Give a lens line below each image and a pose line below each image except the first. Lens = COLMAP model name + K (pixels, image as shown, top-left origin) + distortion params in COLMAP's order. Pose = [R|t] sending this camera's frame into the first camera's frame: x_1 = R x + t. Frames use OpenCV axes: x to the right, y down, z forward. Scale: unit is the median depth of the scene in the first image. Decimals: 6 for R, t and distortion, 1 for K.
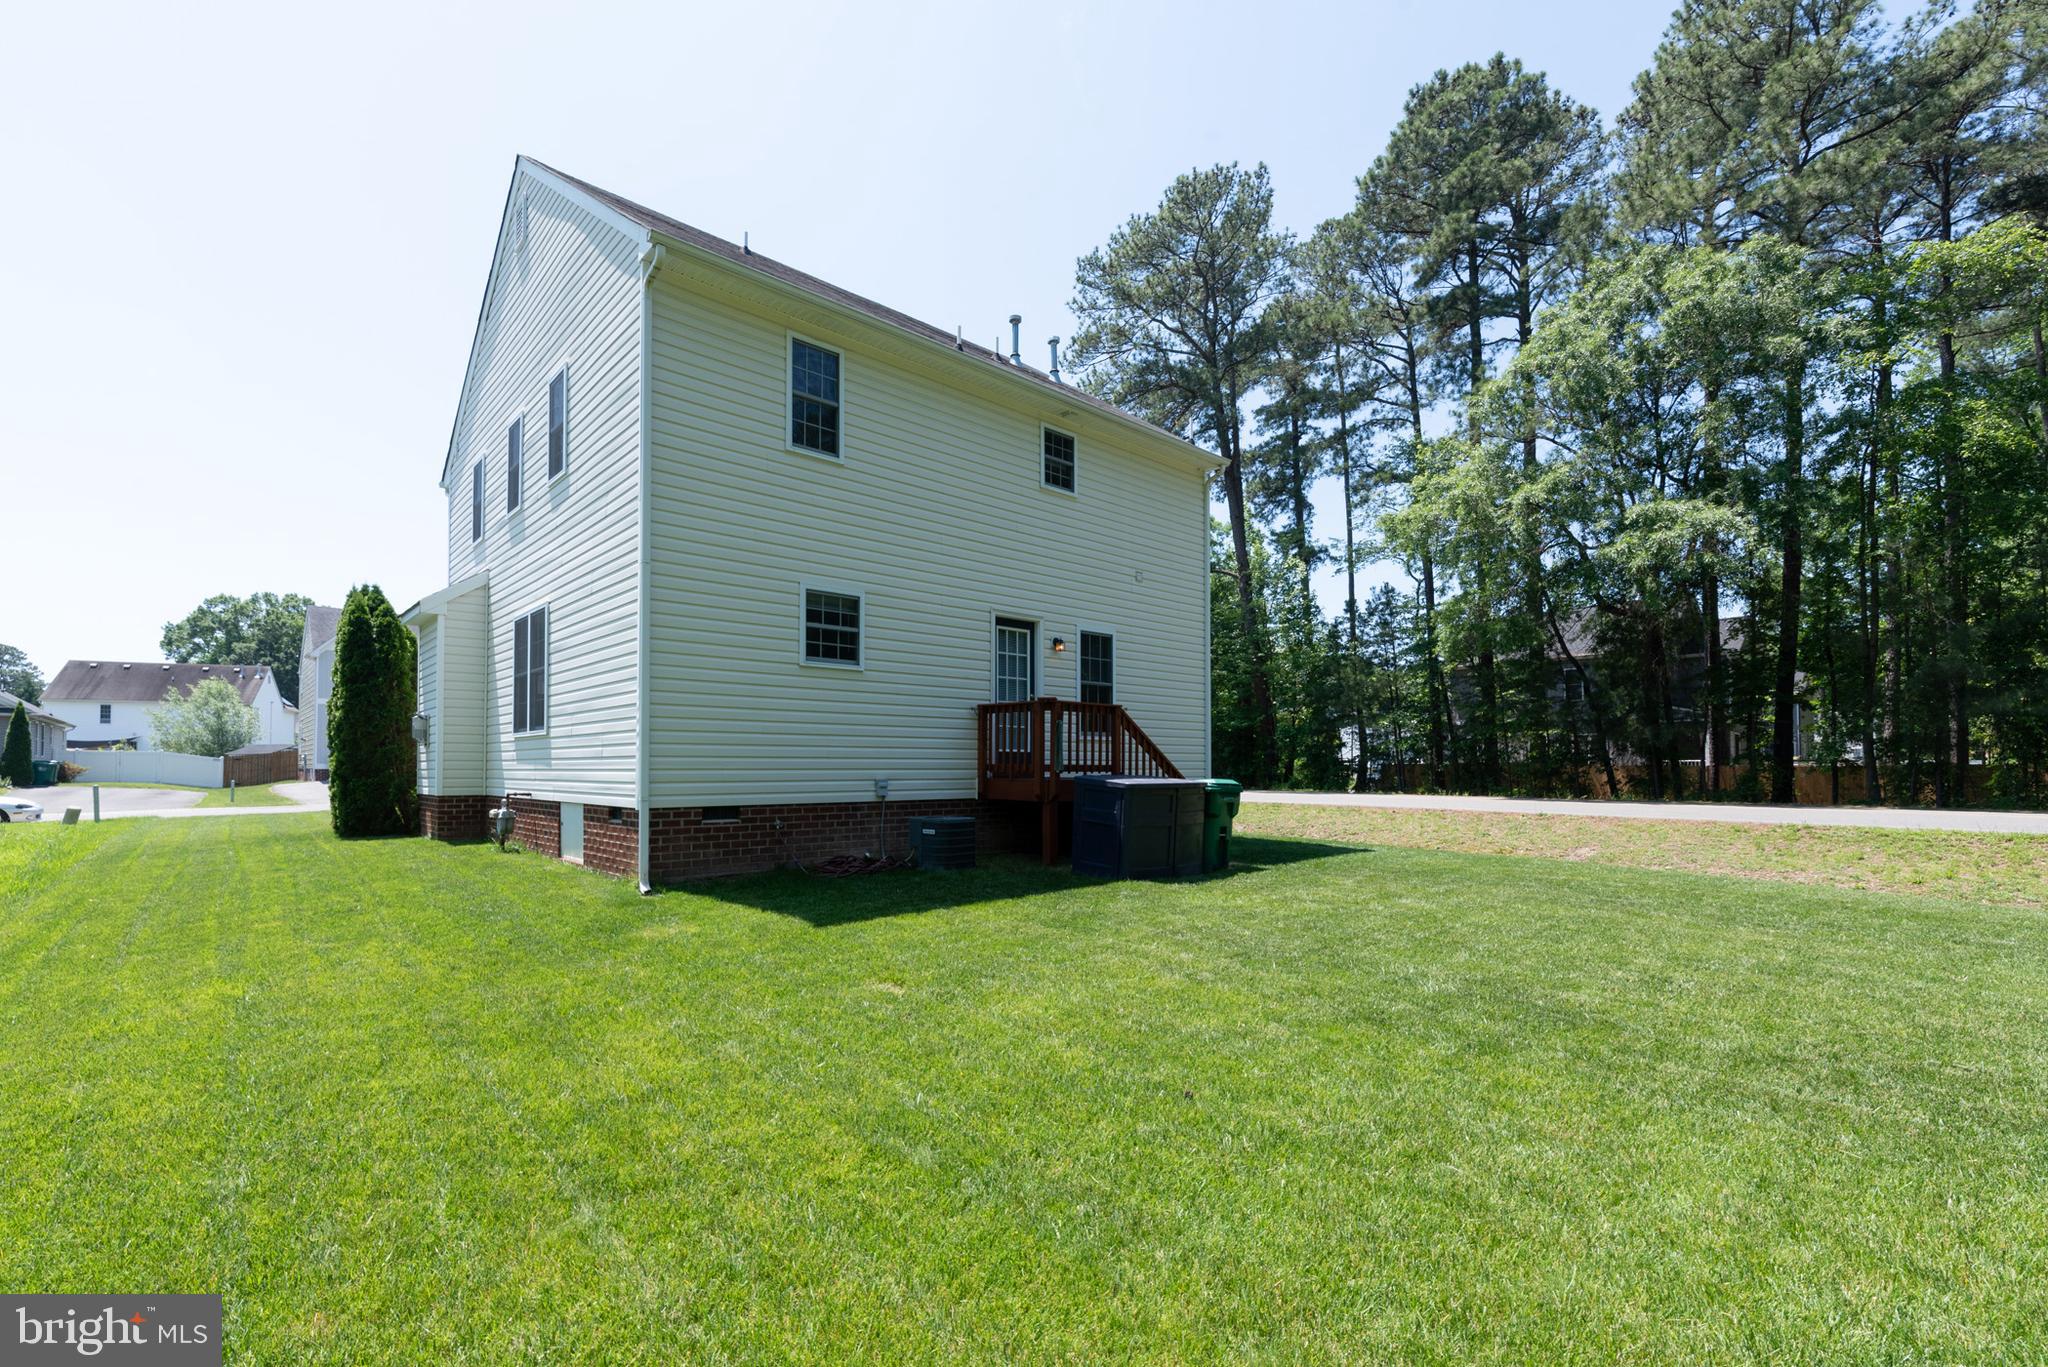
lens RADIAL K [[902.4, 0, 1012.0], [0, 902.4, 731.1], [0, 0, 1]] dist [0.008945, 0.000620]
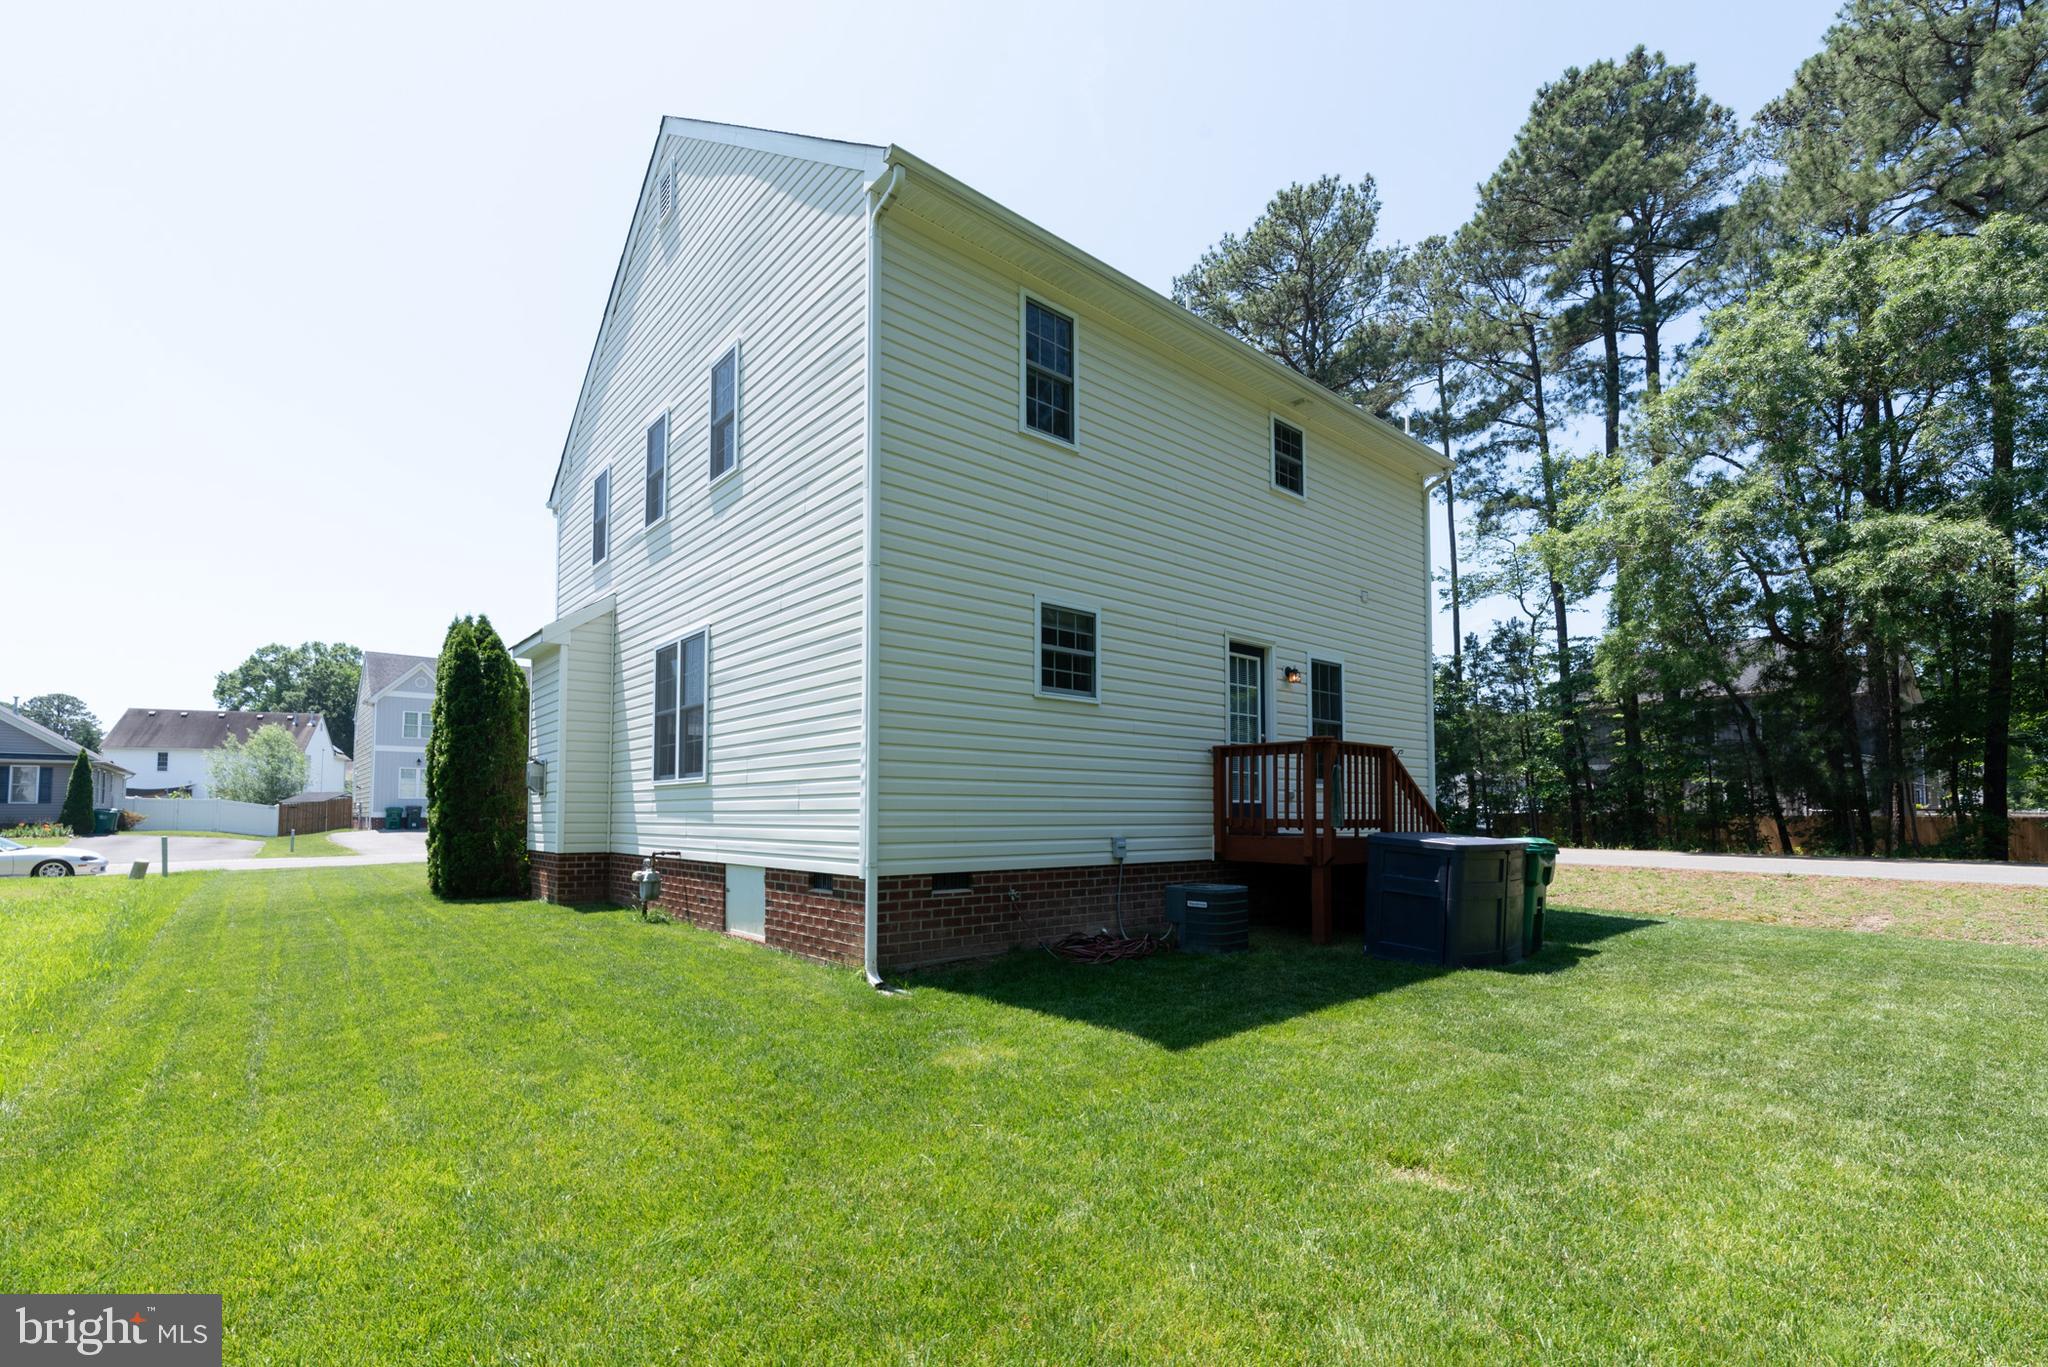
lens RADIAL K [[911.9, 0, 1012.2], [0, 911.9, 755.1], [0, 0, 1]] dist [0.010138, -0.000161]
pose [[0.999405, -0.001248, -0.034468, -0.155072], [0.000371, 0.999677, -0.025426, 0.000134], [0.034489, 0.025398, 0.999082, 0.127206]]
